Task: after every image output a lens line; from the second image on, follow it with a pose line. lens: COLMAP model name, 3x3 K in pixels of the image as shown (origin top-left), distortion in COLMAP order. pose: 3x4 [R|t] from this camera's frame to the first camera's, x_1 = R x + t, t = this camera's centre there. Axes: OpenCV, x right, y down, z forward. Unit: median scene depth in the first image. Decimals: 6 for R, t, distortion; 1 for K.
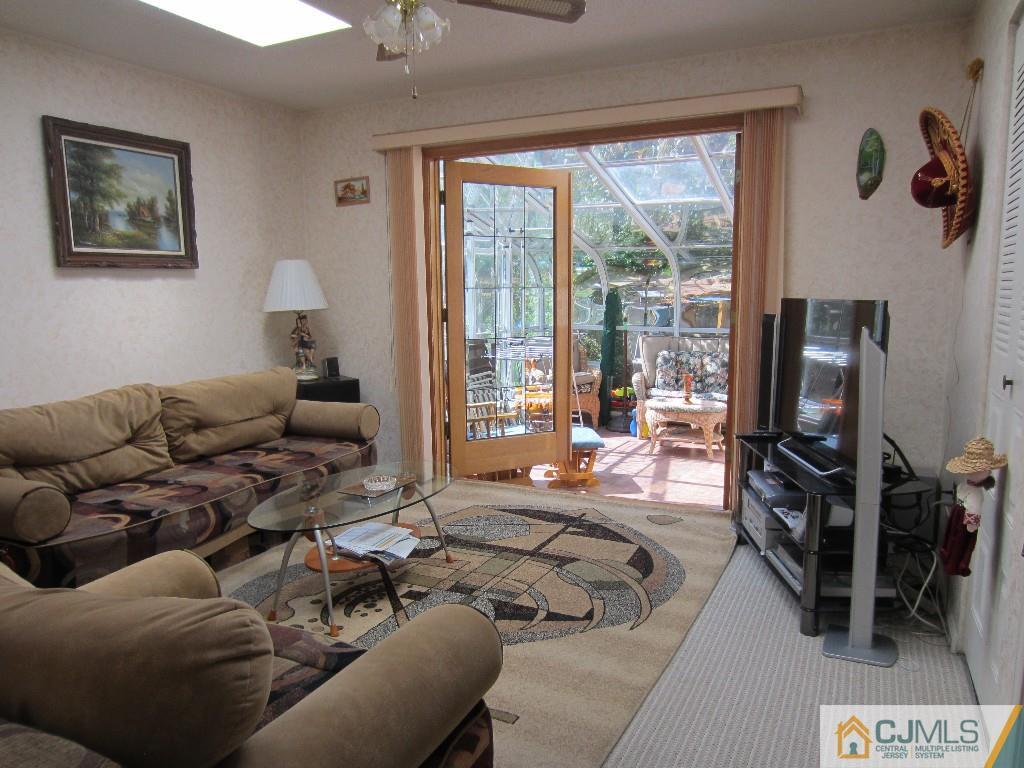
lens RADIAL K [[718.4, 0, 512.0], [0, 718.4, 384.0], [0, 0, 1]] dist [-0.038446, 0.013610]
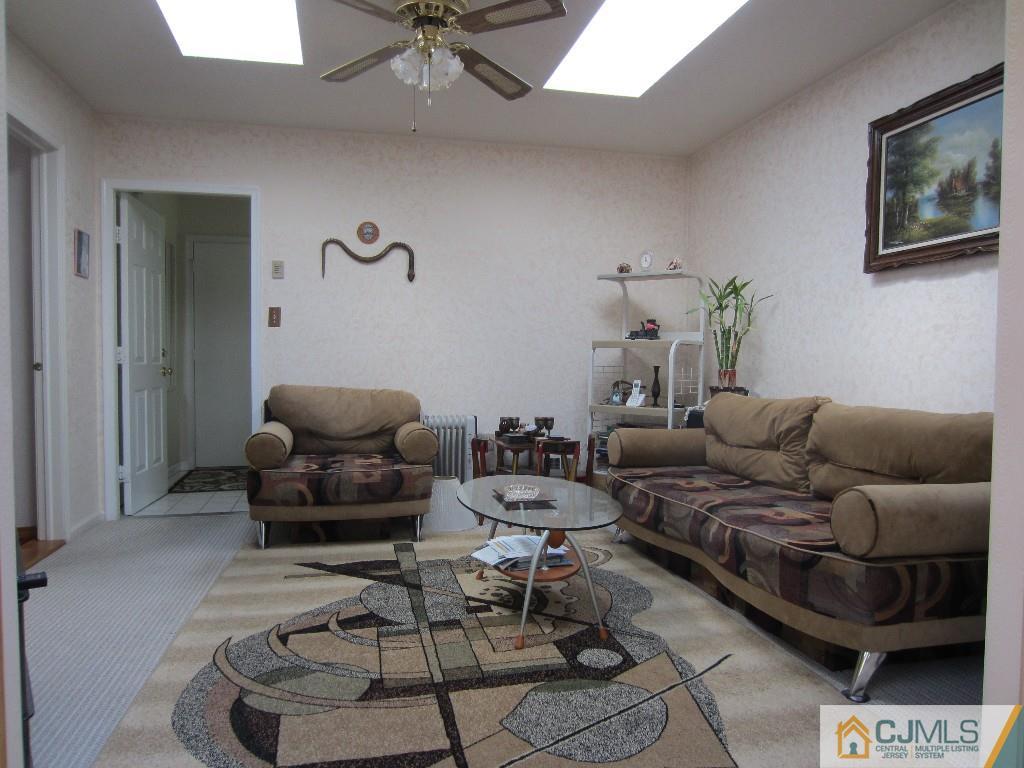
lens RADIAL K [[718.4, 0, 512.0], [0, 718.4, 384.0], [0, 0, 1]] dist [-0.038446, 0.013610]
pose [[-0.764656, 0.023861, -0.643997, 0.380947], [-0.086731, 0.986412, 0.139529, -0.115080], [0.638576, 0.162546, -0.752197, 1.507639]]
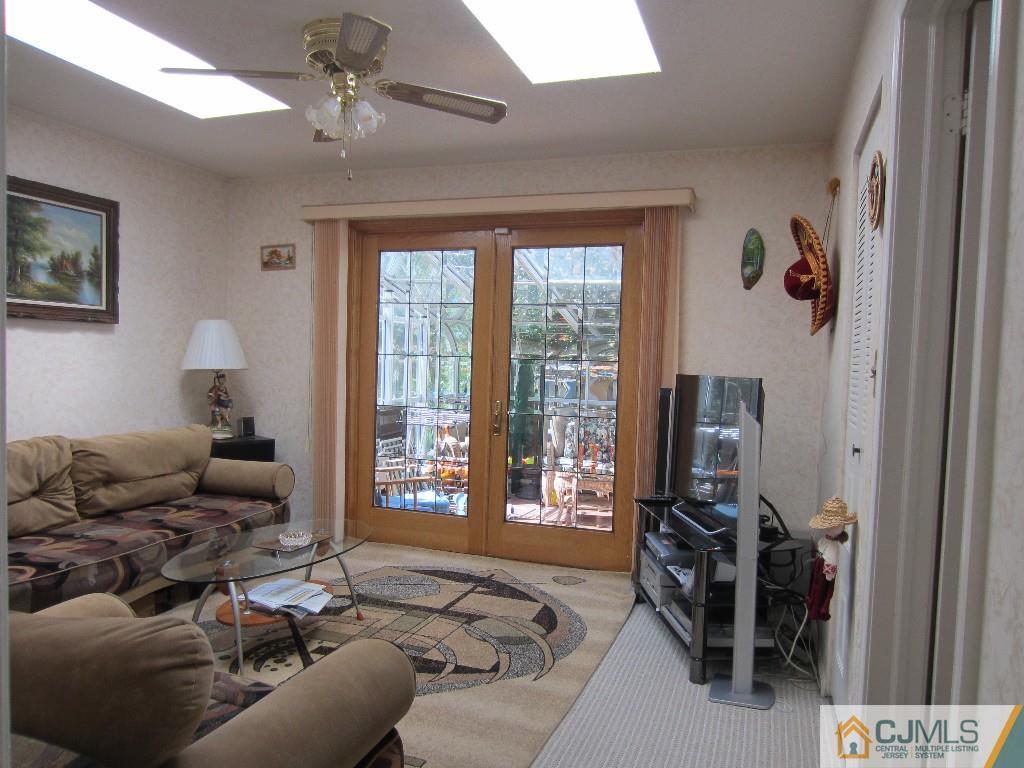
lens RADIAL K [[718.4, 0, 512.0], [0, 718.4, 384.0], [0, 0, 1]] dist [-0.038446, 0.013610]
pose [[0.992262, 0.035686, 0.118919, -0.005783], [-0.023850, 0.994751, -0.099507, 0.011485], [-0.121846, 0.095901, 0.987905, -0.063284]]
